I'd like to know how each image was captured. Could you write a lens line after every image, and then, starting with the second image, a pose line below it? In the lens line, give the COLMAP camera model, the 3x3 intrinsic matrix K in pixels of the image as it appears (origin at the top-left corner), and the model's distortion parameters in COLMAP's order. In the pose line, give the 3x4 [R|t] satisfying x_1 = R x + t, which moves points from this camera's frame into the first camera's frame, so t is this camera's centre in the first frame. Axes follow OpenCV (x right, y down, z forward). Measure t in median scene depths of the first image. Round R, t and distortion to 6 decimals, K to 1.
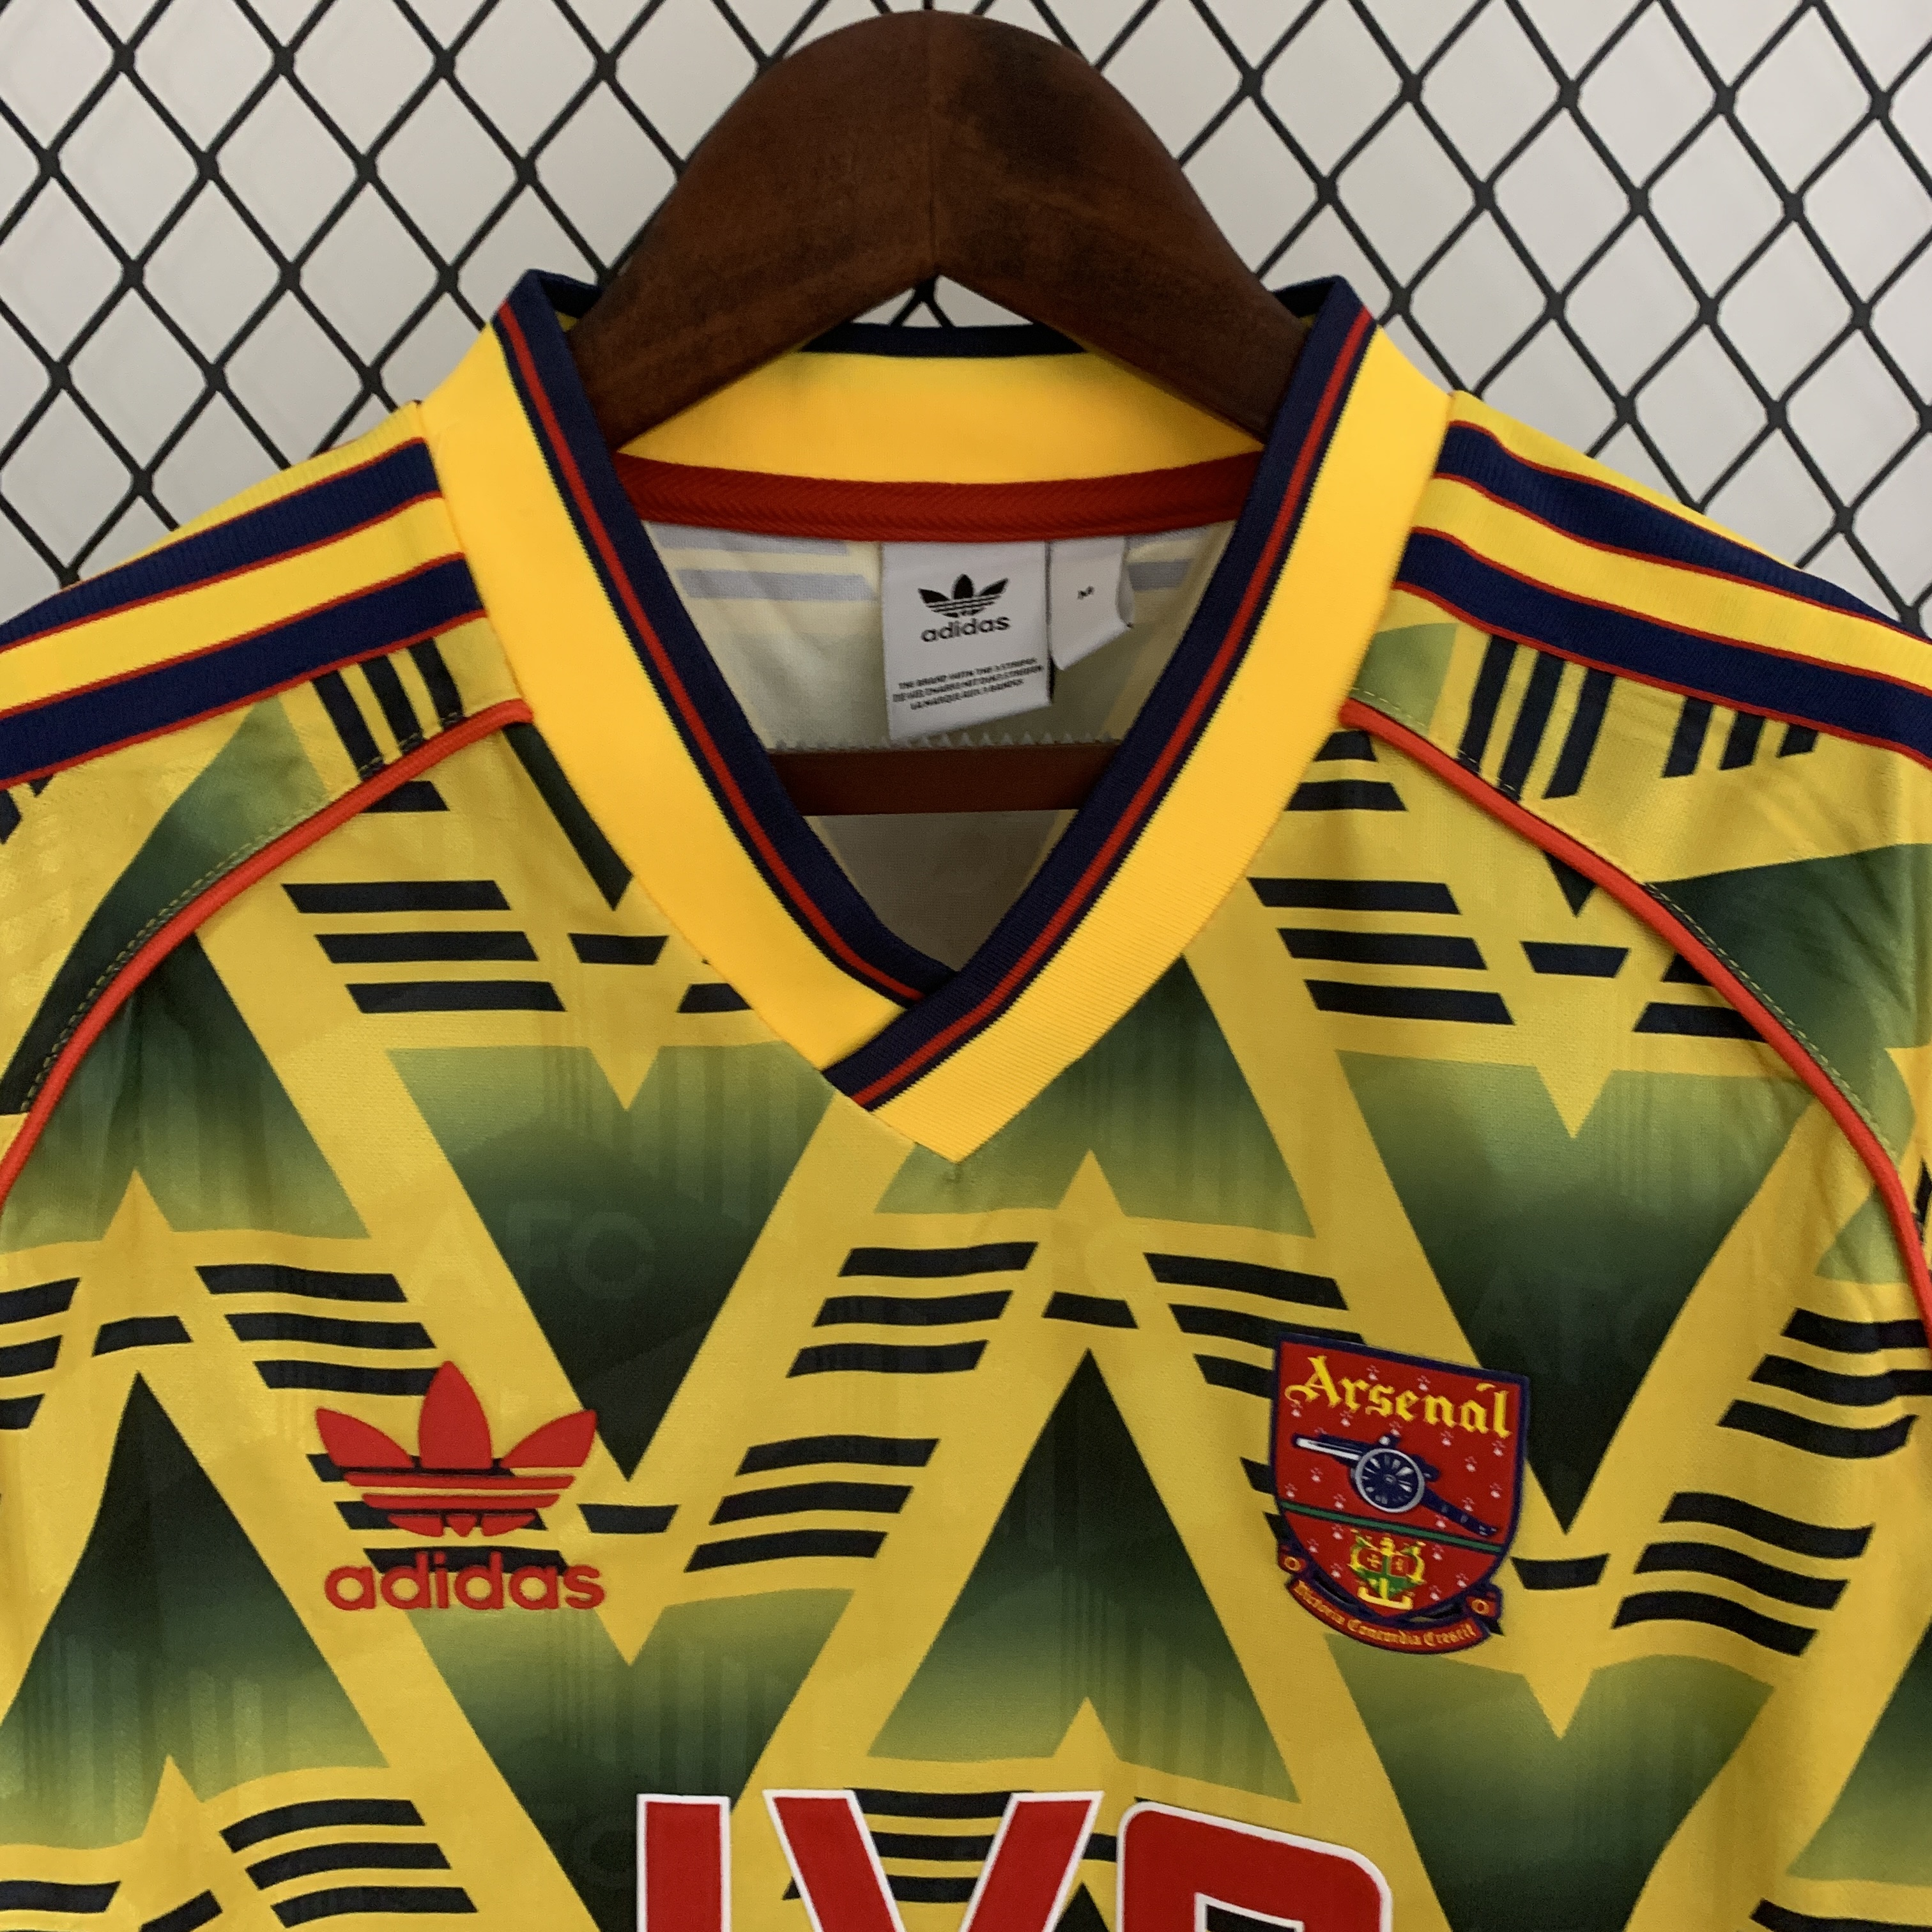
lens RADIAL K [[1854.1, 0, 993.3], [0, 1854.1, 937.8], [0, 0, 1]] dist [-0.005642, 0.000000]
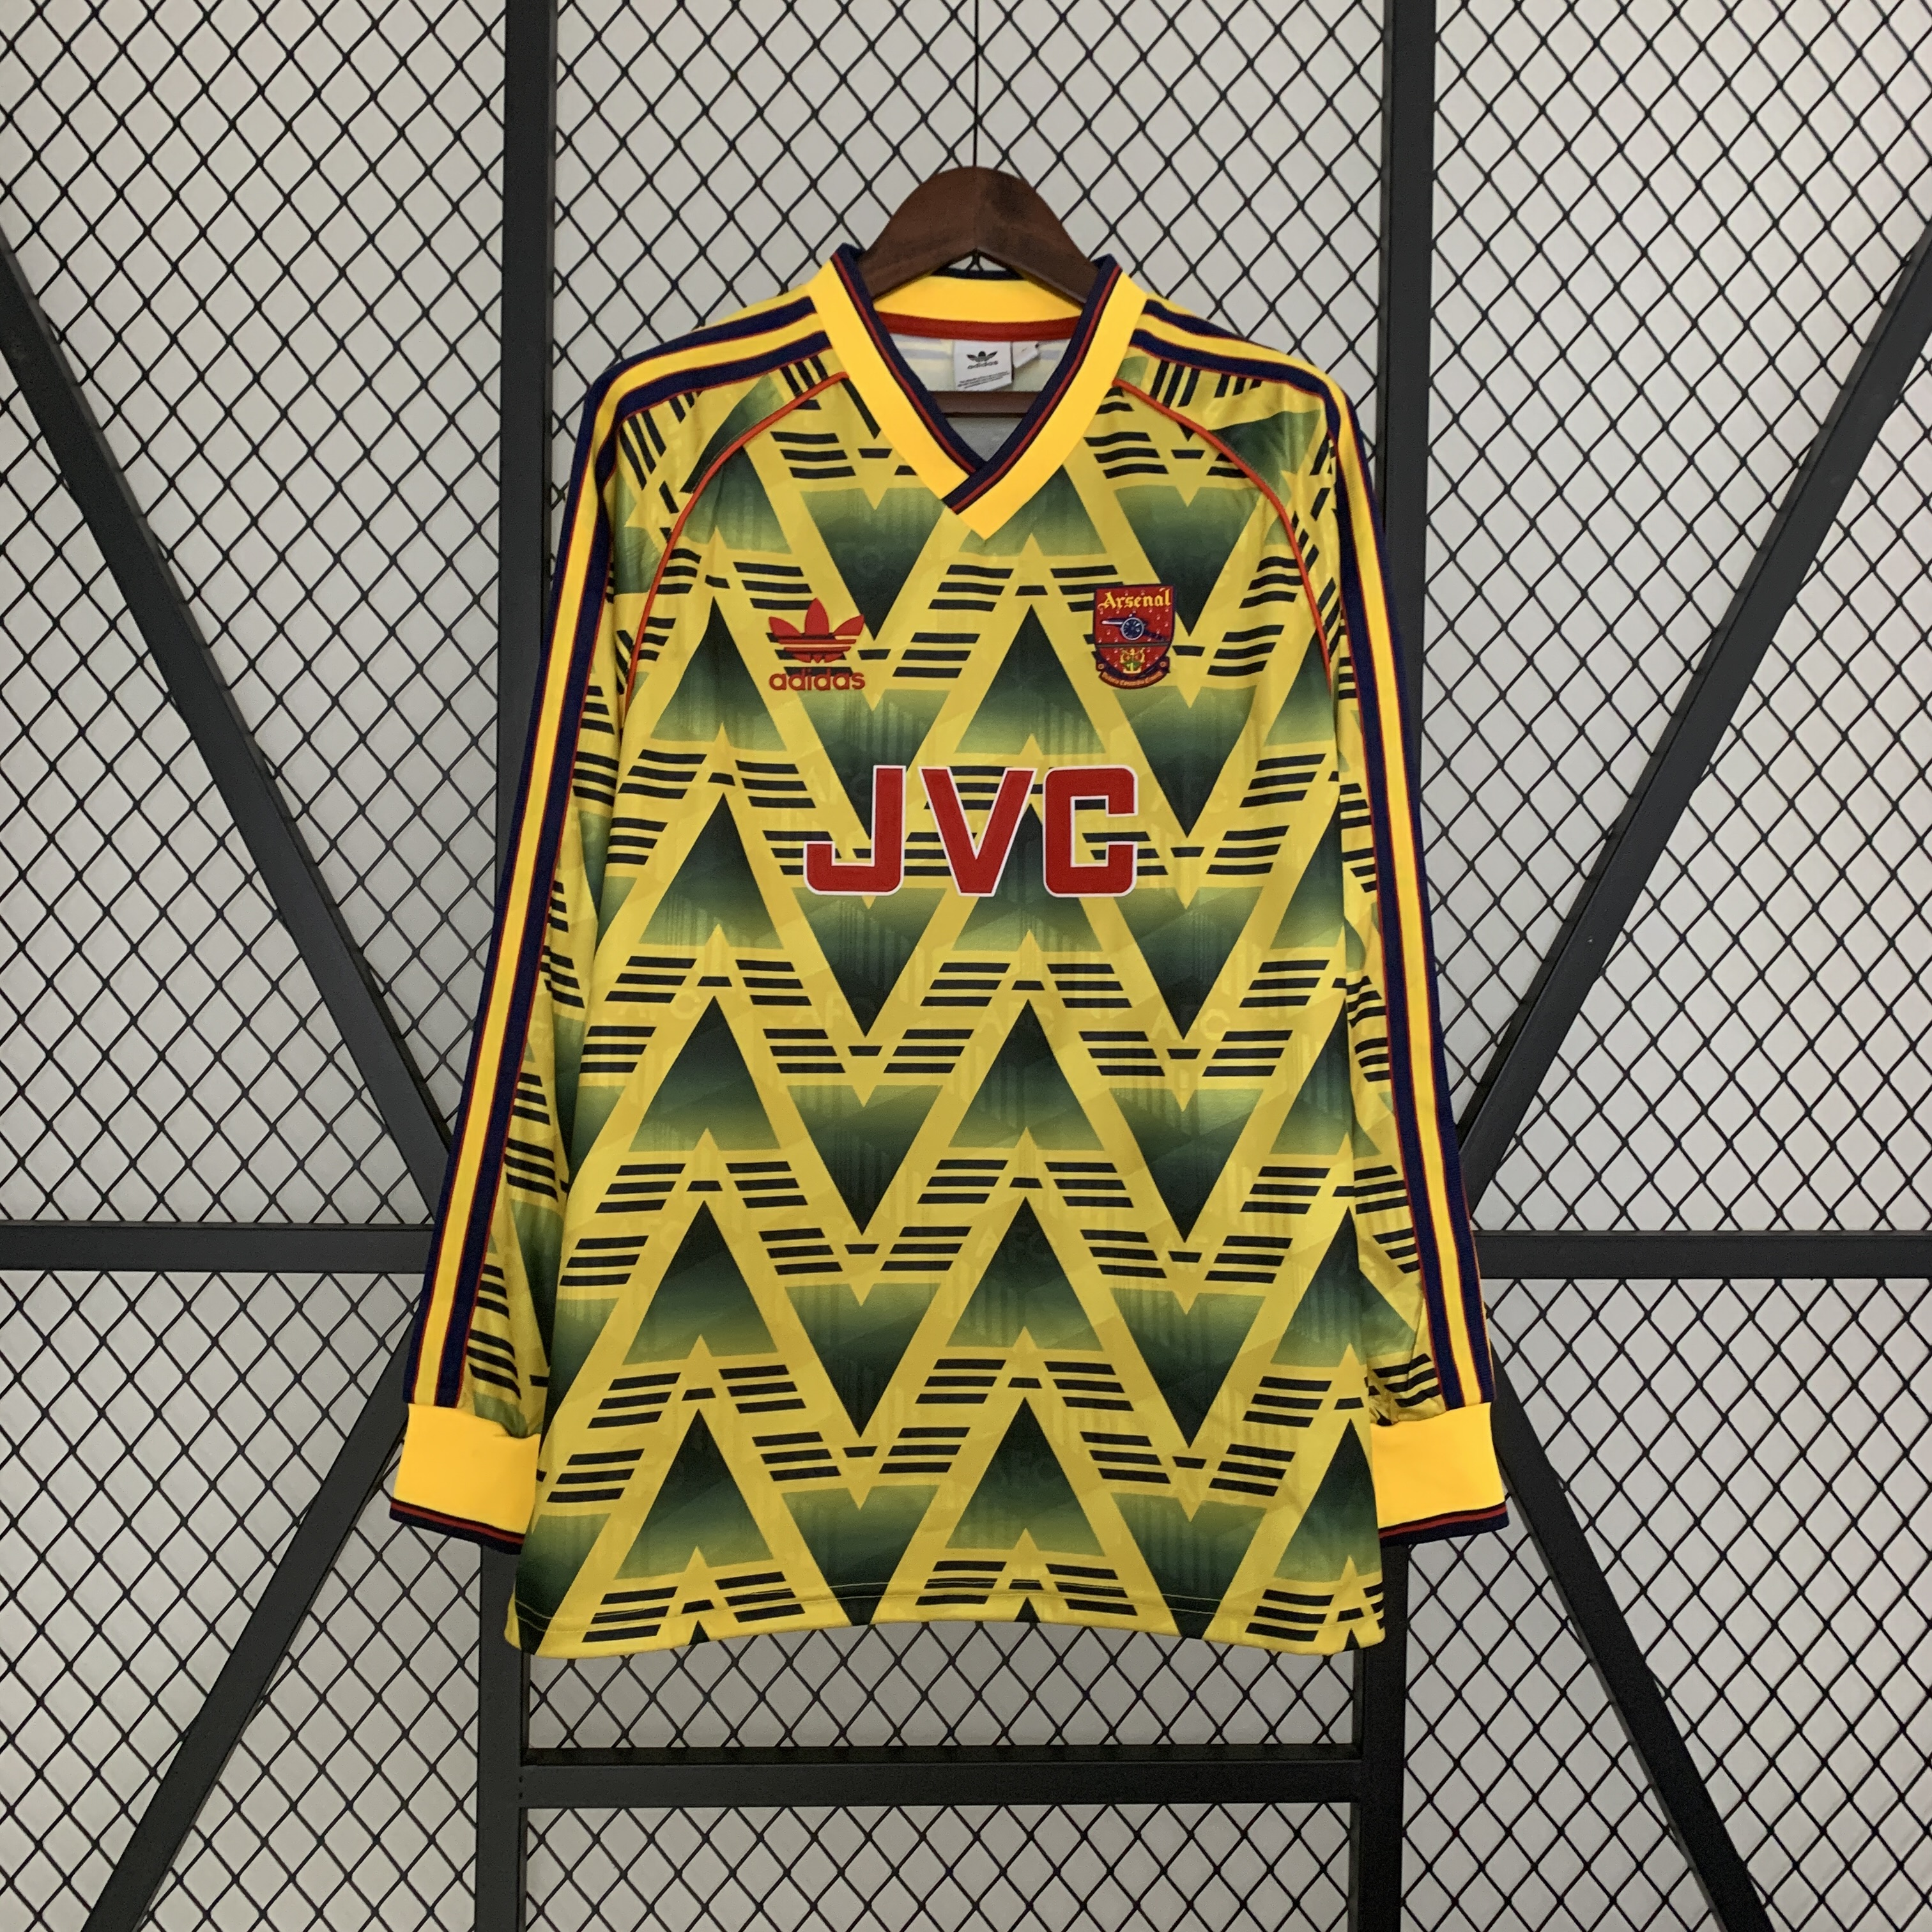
lens RADIAL K [[1854.1, 0, 940.8], [0, 1854.1, 964.0], [0, 0, 1]] dist [-0.005642, 0.000000]
pose [[0.999933, -0.000419, 0.011550, -0.129433], [0.001669, 0.994106, -0.108399, 1.134476], [-0.011437, 0.108411, 0.994040, -1.887016]]
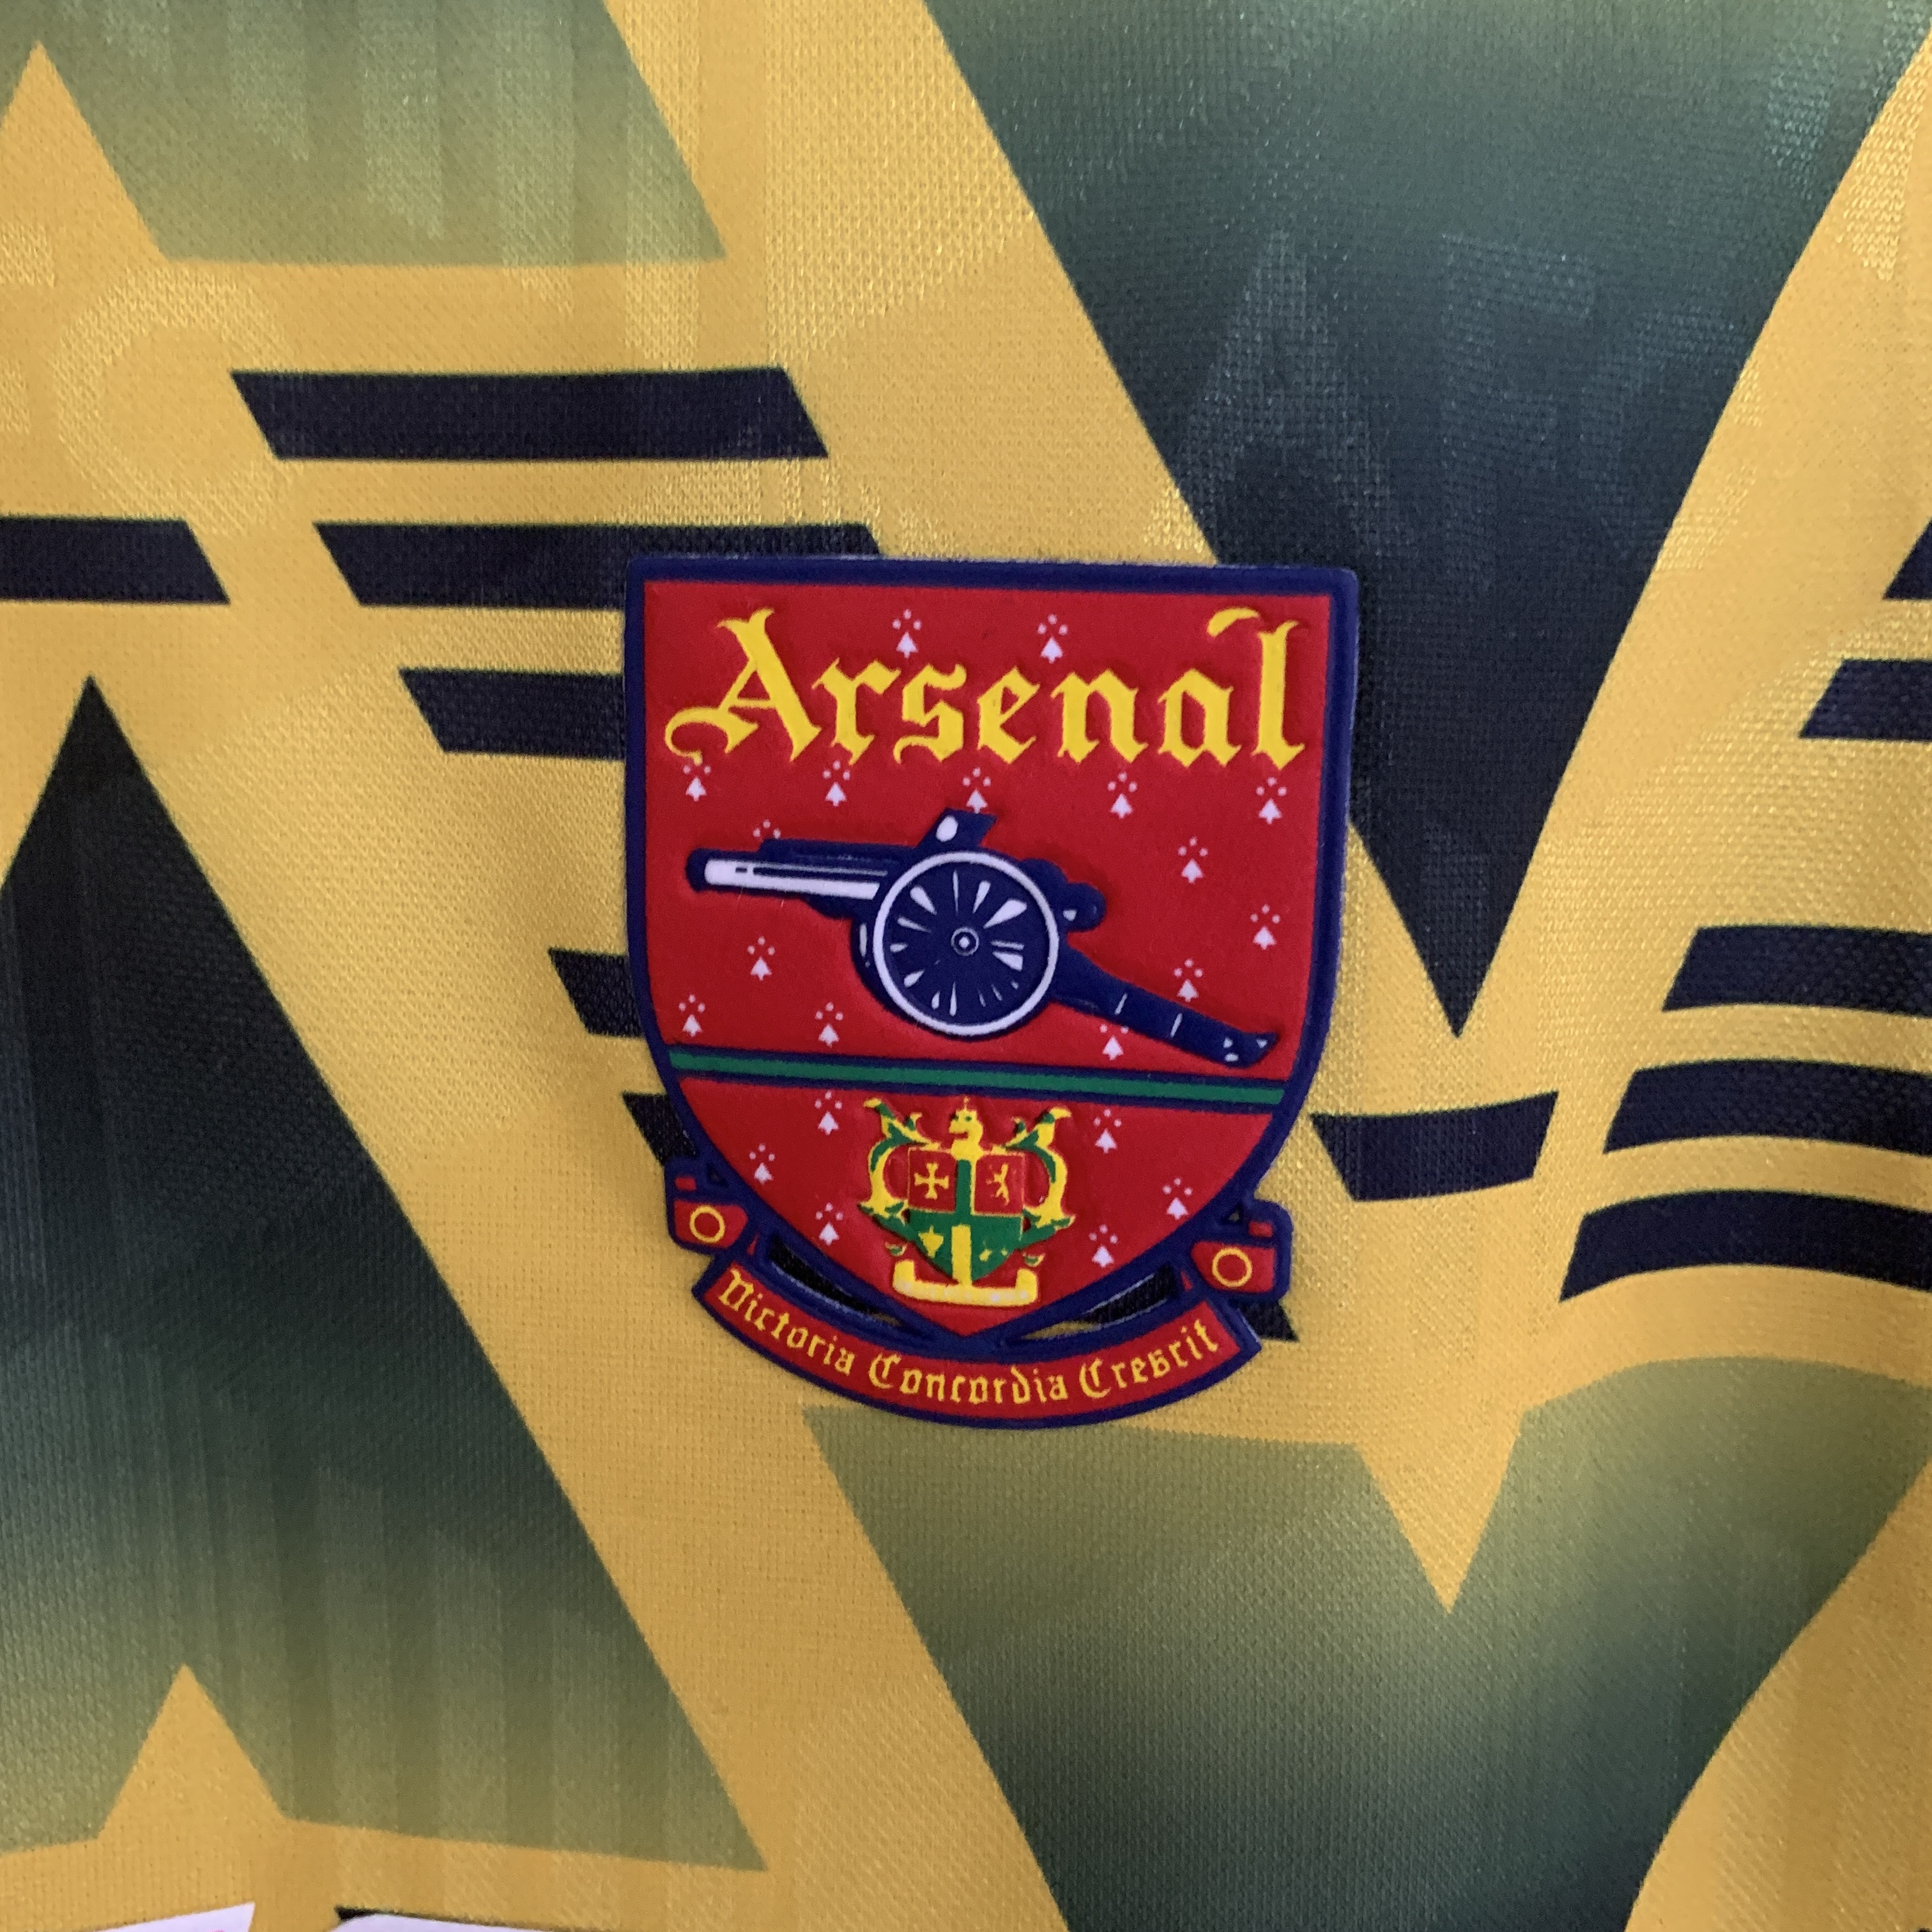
lens RADIAL K [[1854.1, 0, 972.2], [0, 1854.1, 965.5], [0, 0, 1]] dist [-0.005642, 0.000000]
pose [[0.970116, -0.048365, 0.237771, 0.128798], [0.038239, 0.998162, 0.047016, 0.274061], [-0.239608, -0.036518, 0.970183, 0.645137]]
